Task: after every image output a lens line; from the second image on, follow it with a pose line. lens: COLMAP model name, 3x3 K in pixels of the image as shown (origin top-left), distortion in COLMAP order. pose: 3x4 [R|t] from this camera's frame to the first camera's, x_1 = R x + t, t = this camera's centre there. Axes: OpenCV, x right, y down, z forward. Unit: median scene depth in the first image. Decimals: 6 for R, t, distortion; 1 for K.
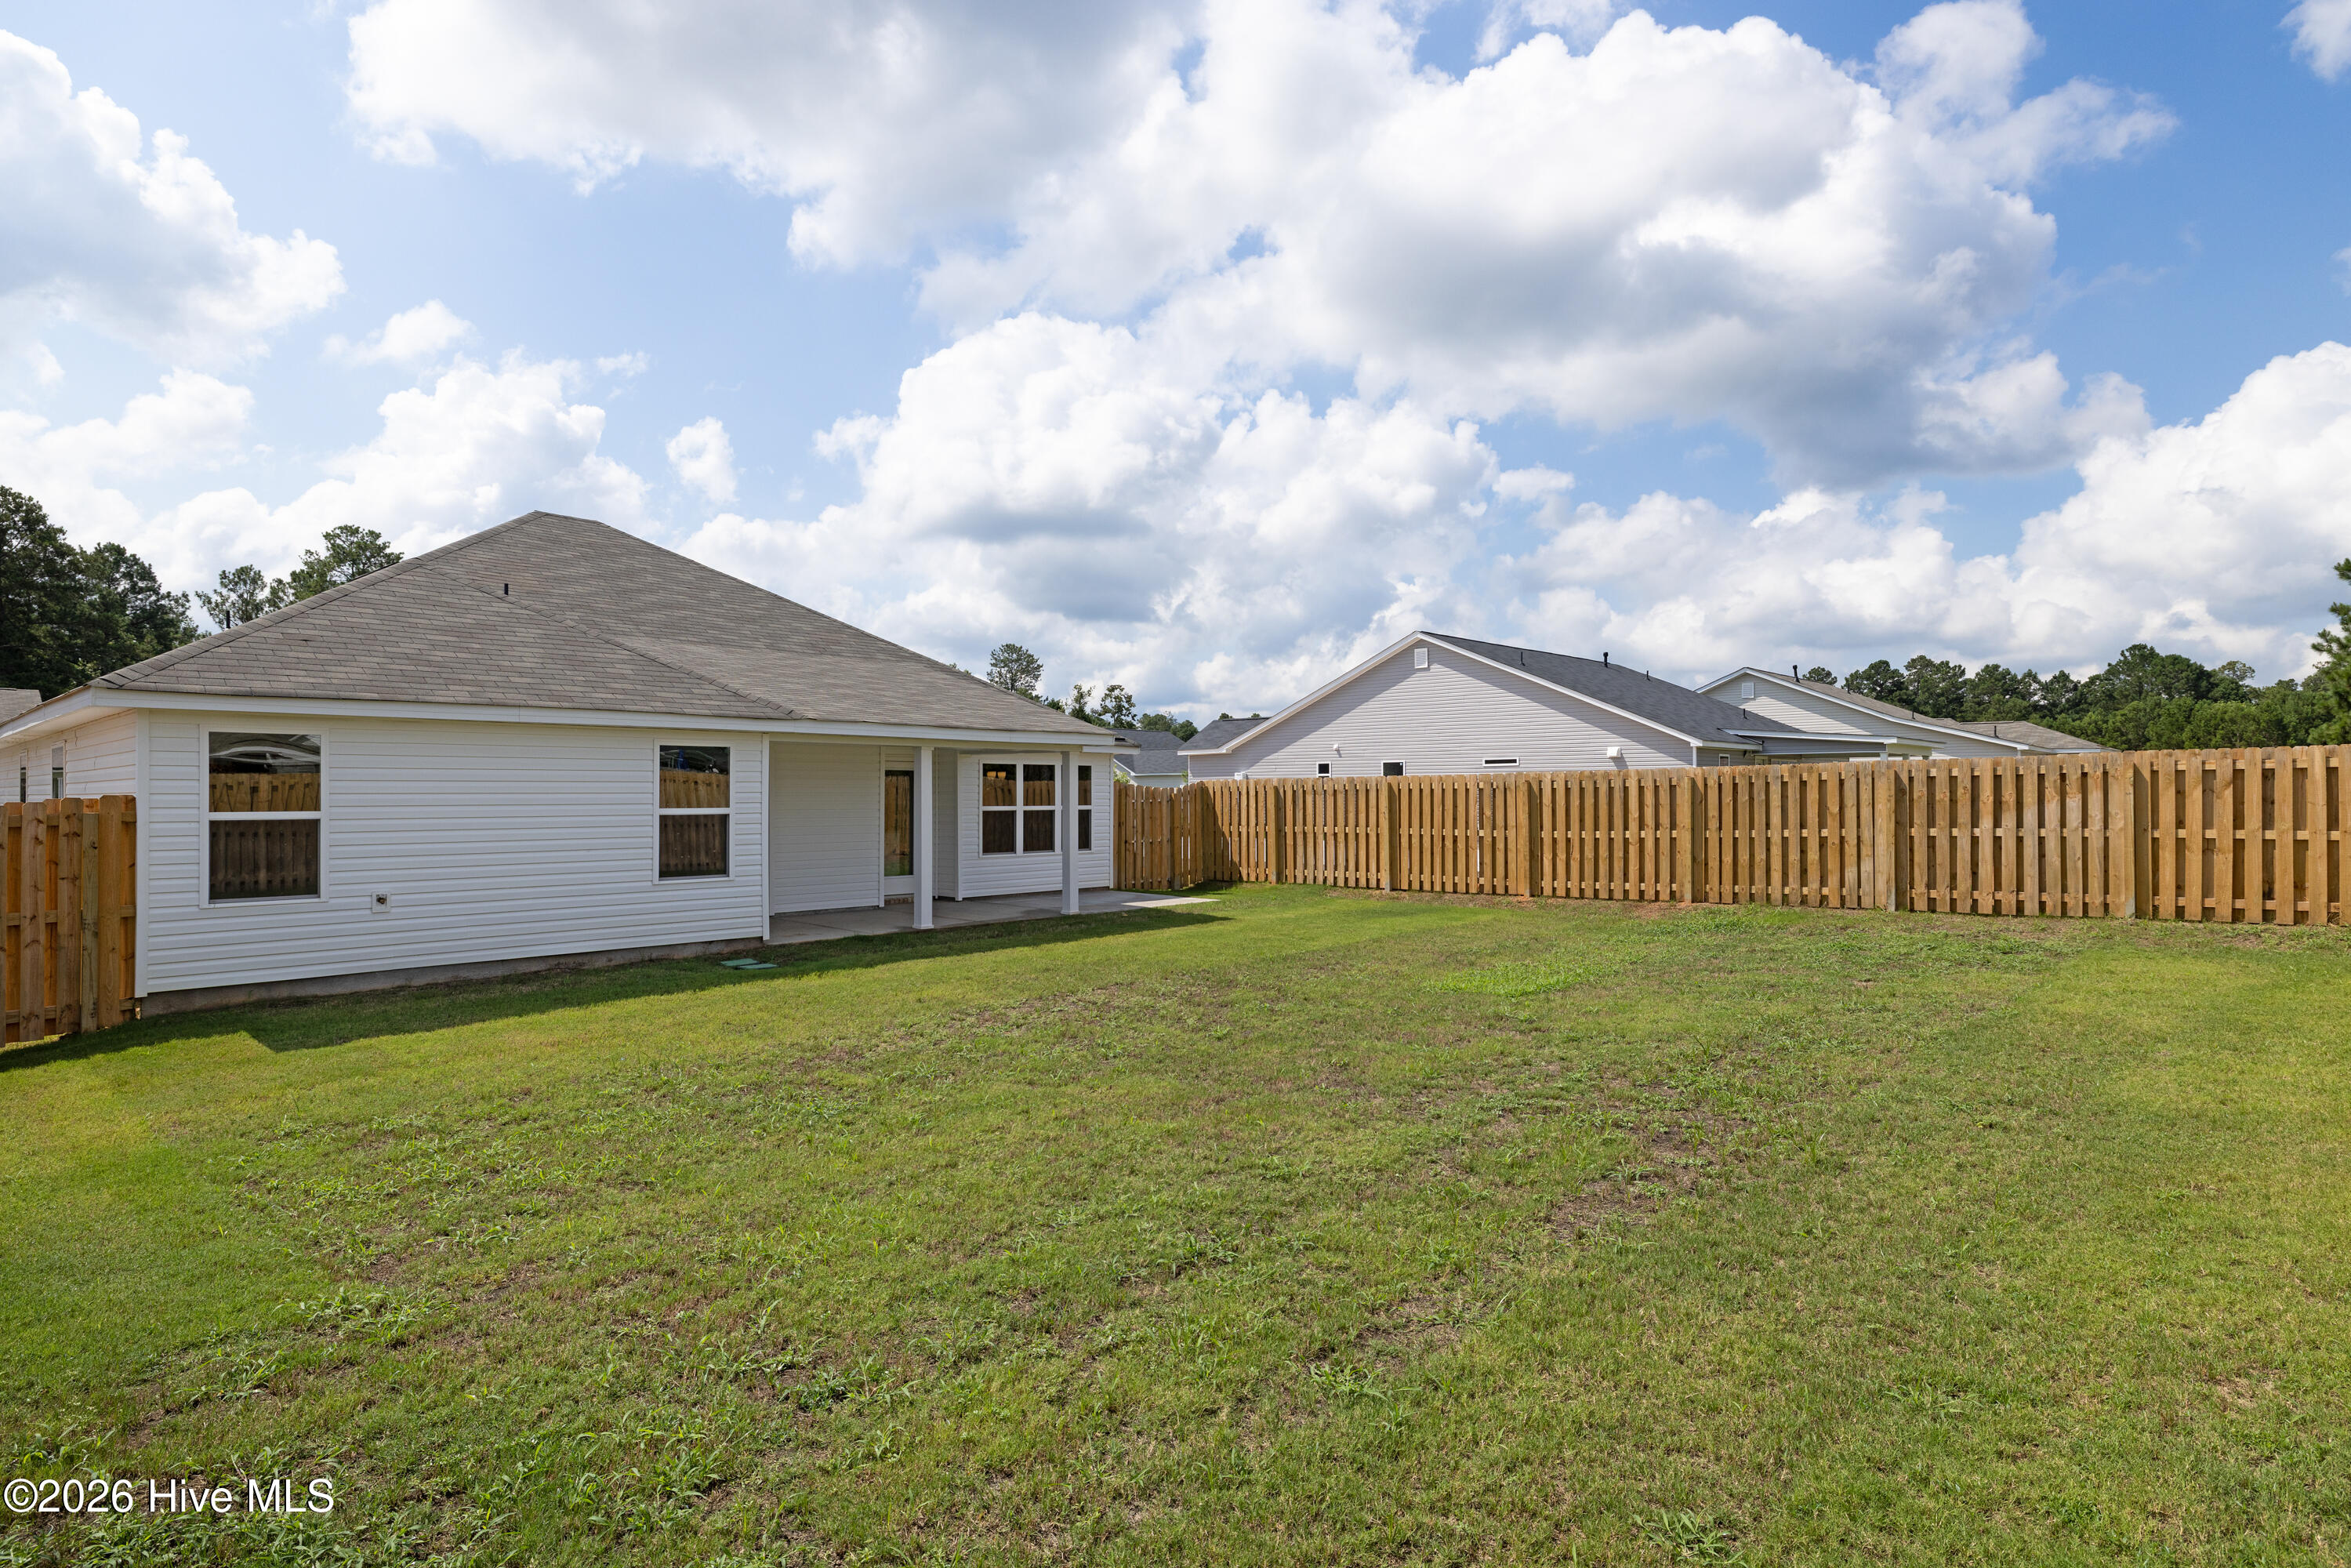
lens RADIAL K [[1256.7, 0, 1143.3], [0, 1256.7, 783.8], [0, 0, 1]] dist [0.004696, -0.003054]
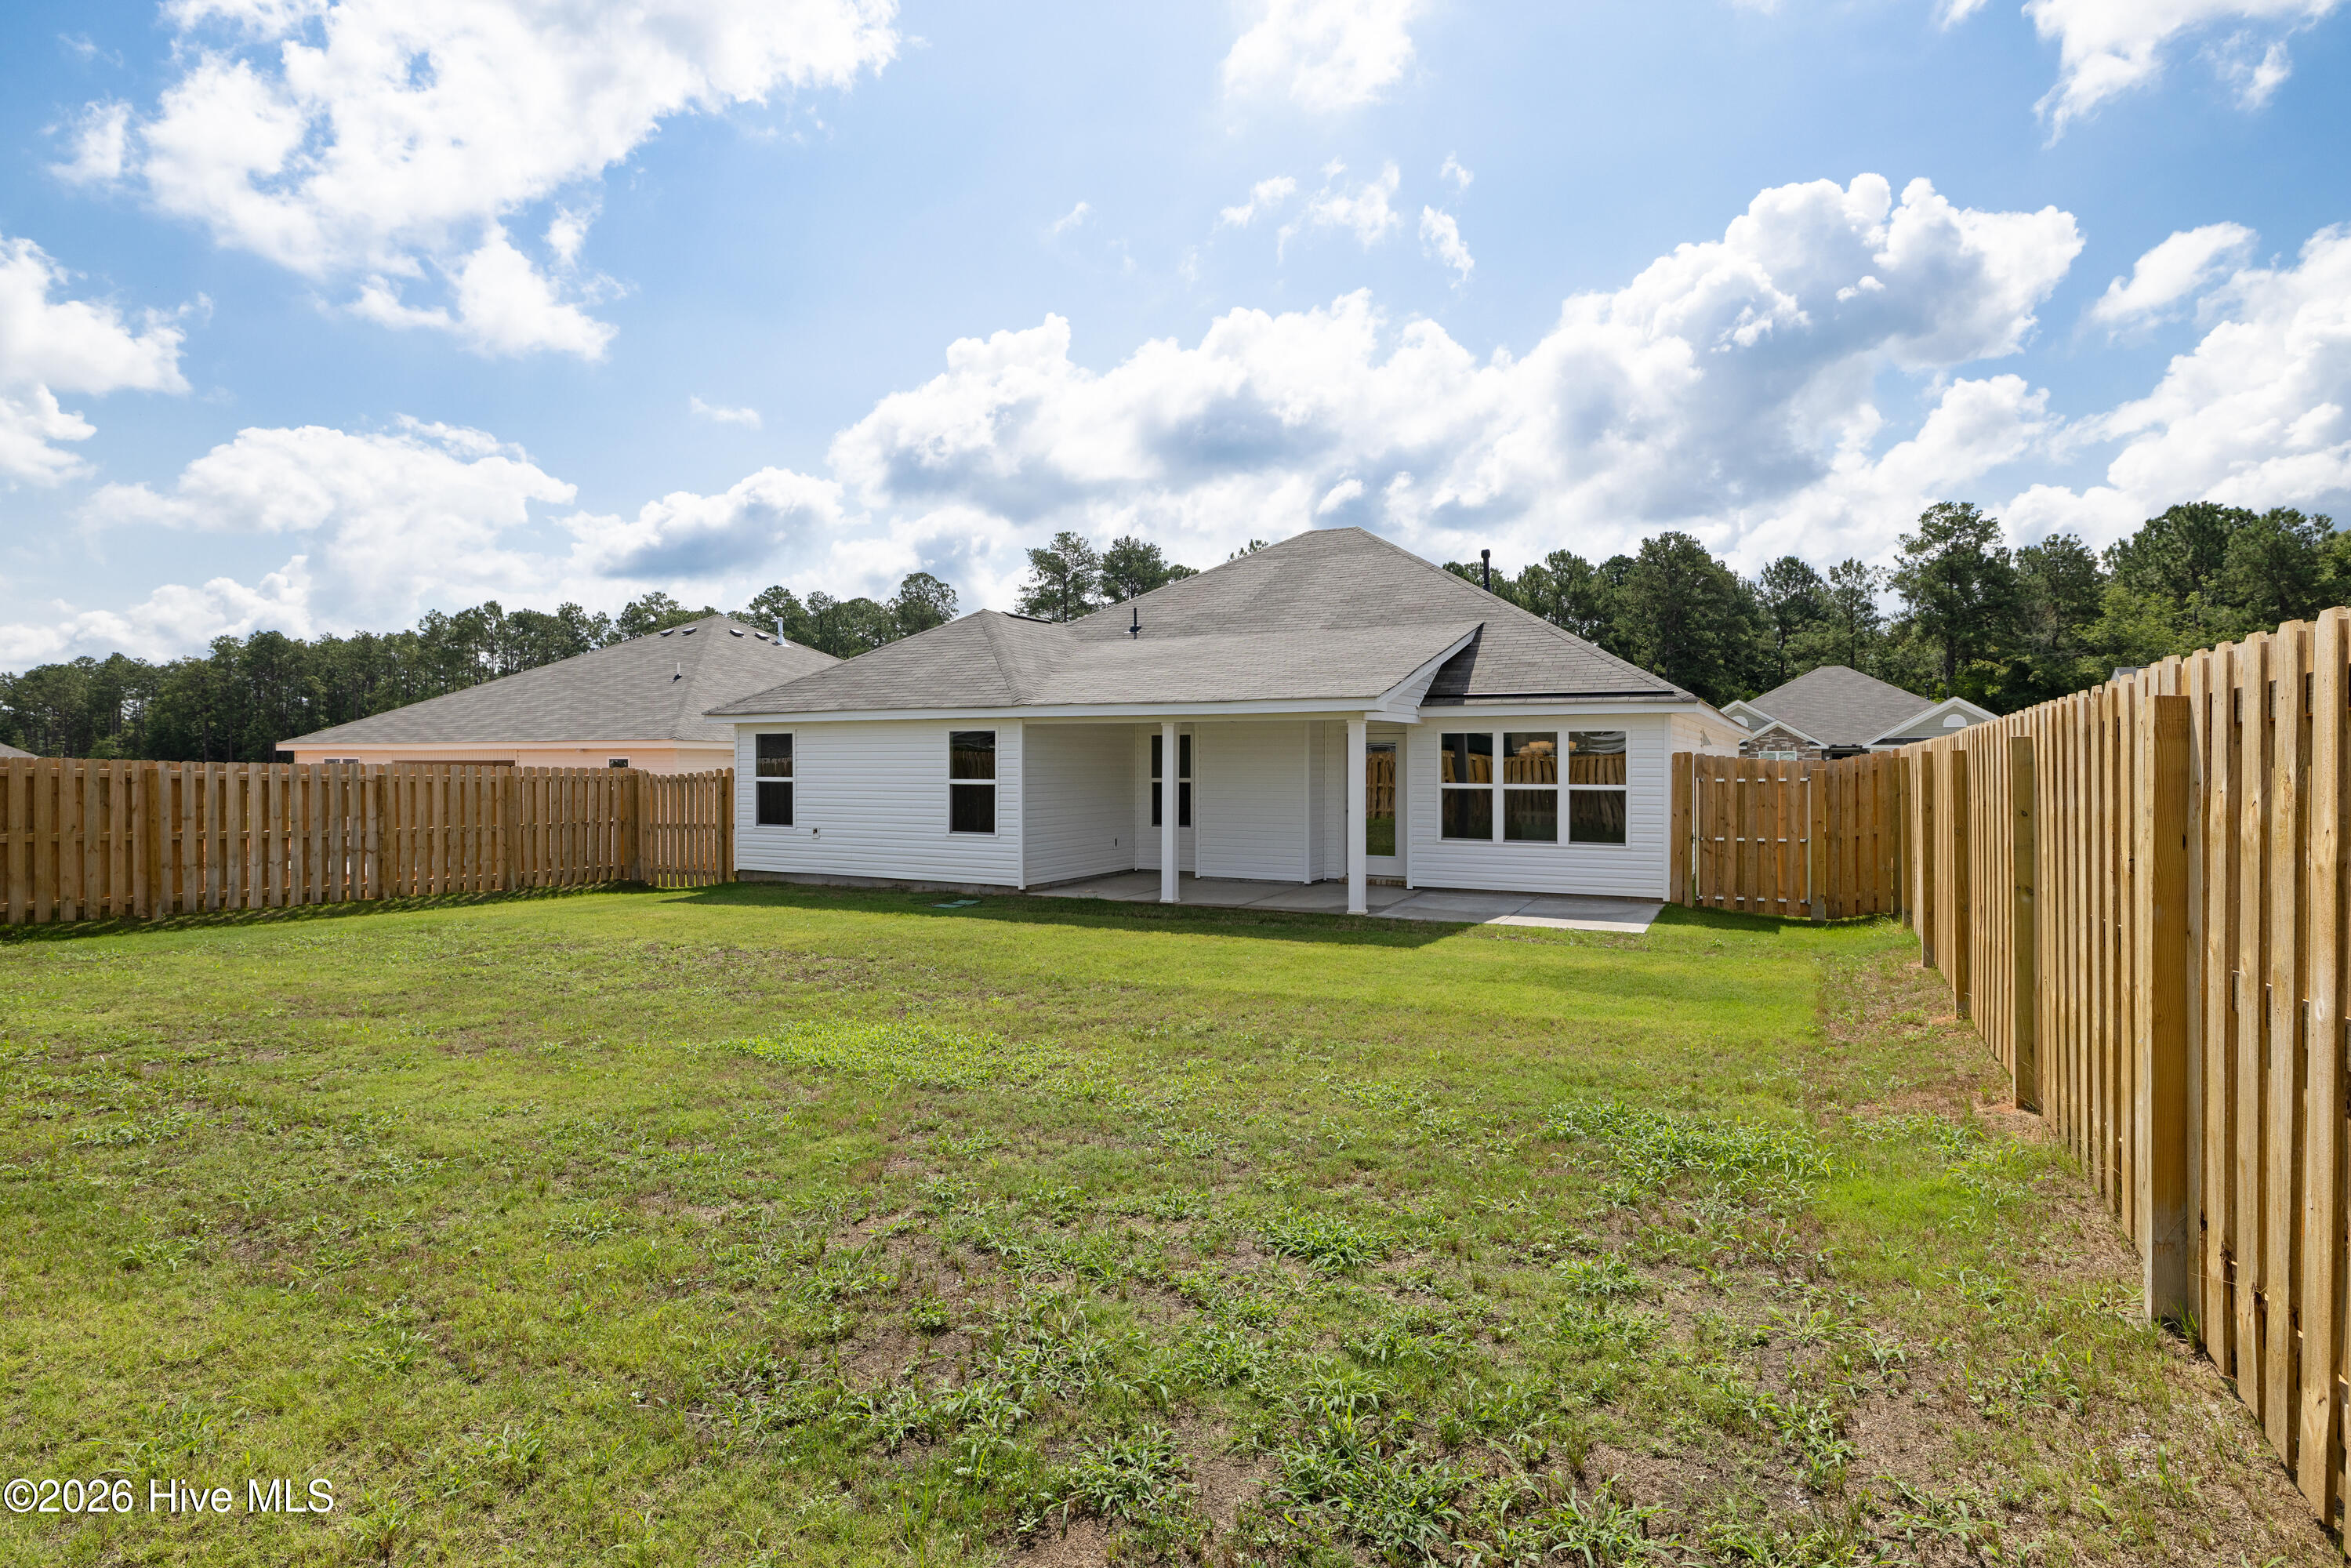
lens RADIAL K [[1160.6, 0, 1175.9], [0, 1160.6, 764.6], [0, 0, 1]] dist [0.005023, -0.001451]
pose [[0.279452, 0.005333, -0.960145, 0.660771], [0.007199, 0.999945, 0.007650, -0.002891], [0.960133, -0.009050, 0.279398, 0.674771]]
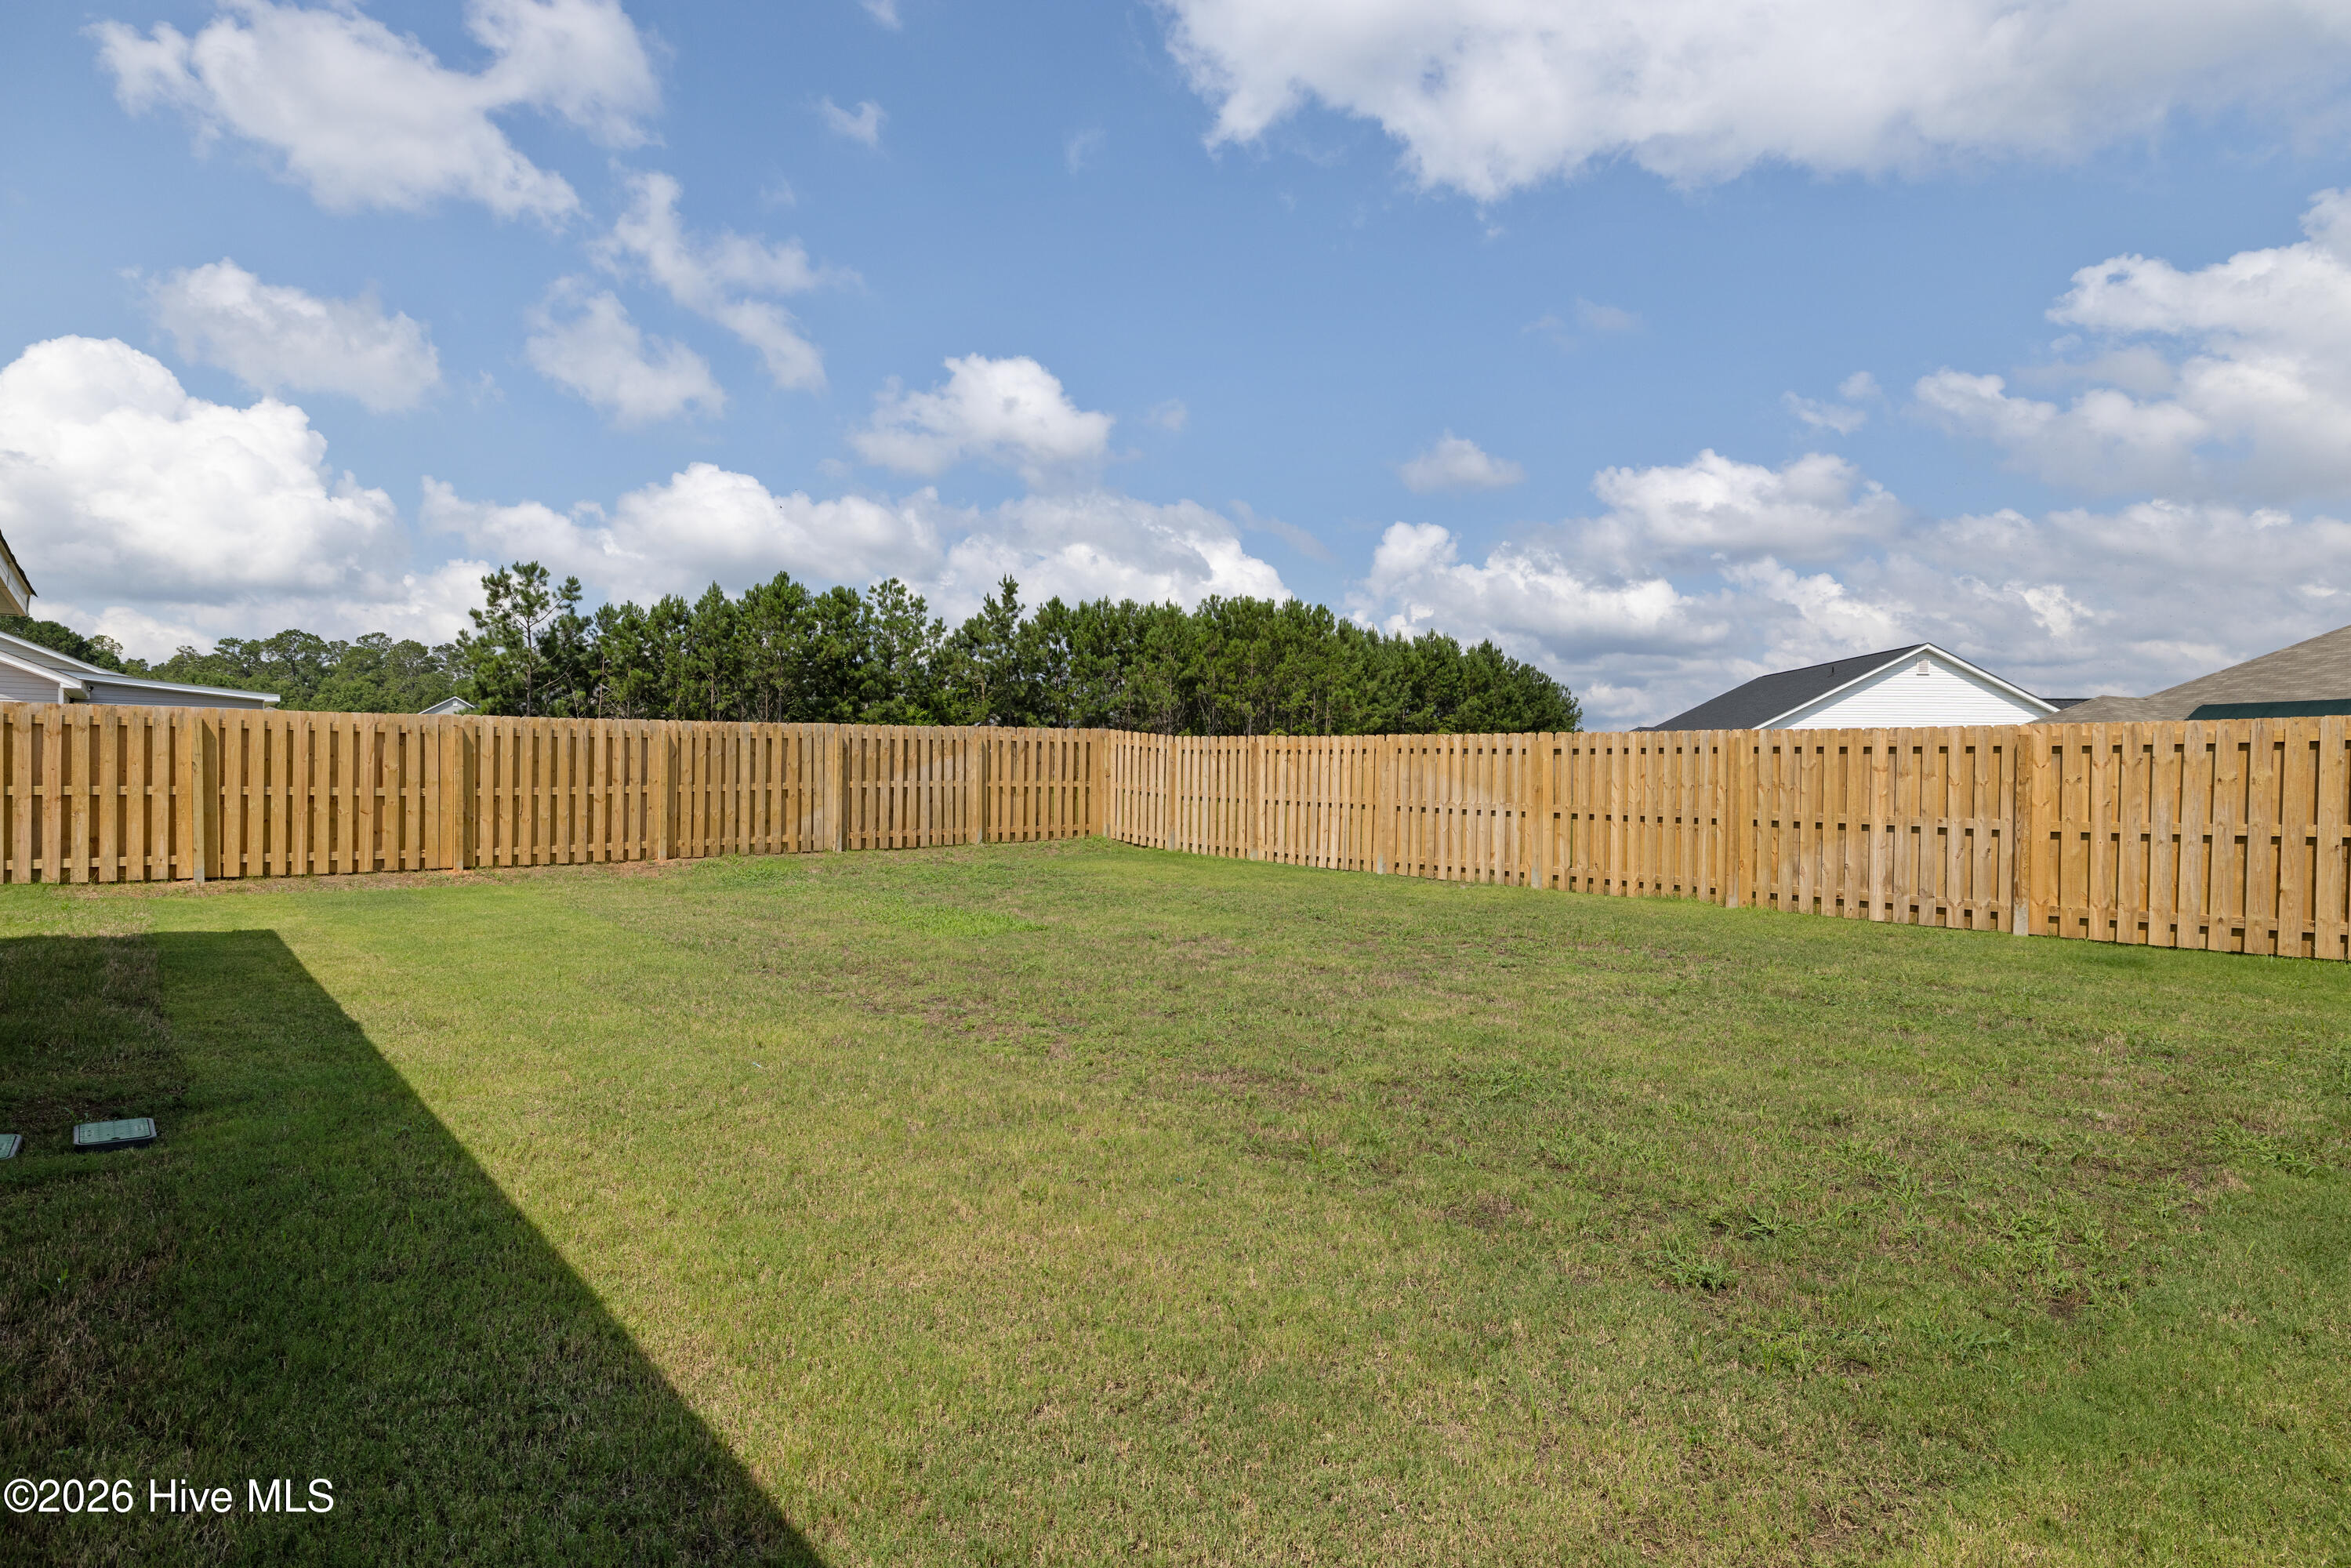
lens RADIAL K [[1256.7, 0, 1180.3], [0, 1256.7, 791.9], [0, 0, 1]] dist [0.004696, -0.003054]
pose [[0.110867, -0.004868, 0.993823, -0.474207], [-0.020903, 0.999755, 0.007228, 0.026348], [-0.993615, -0.021575, 0.110738, 0.482466]]
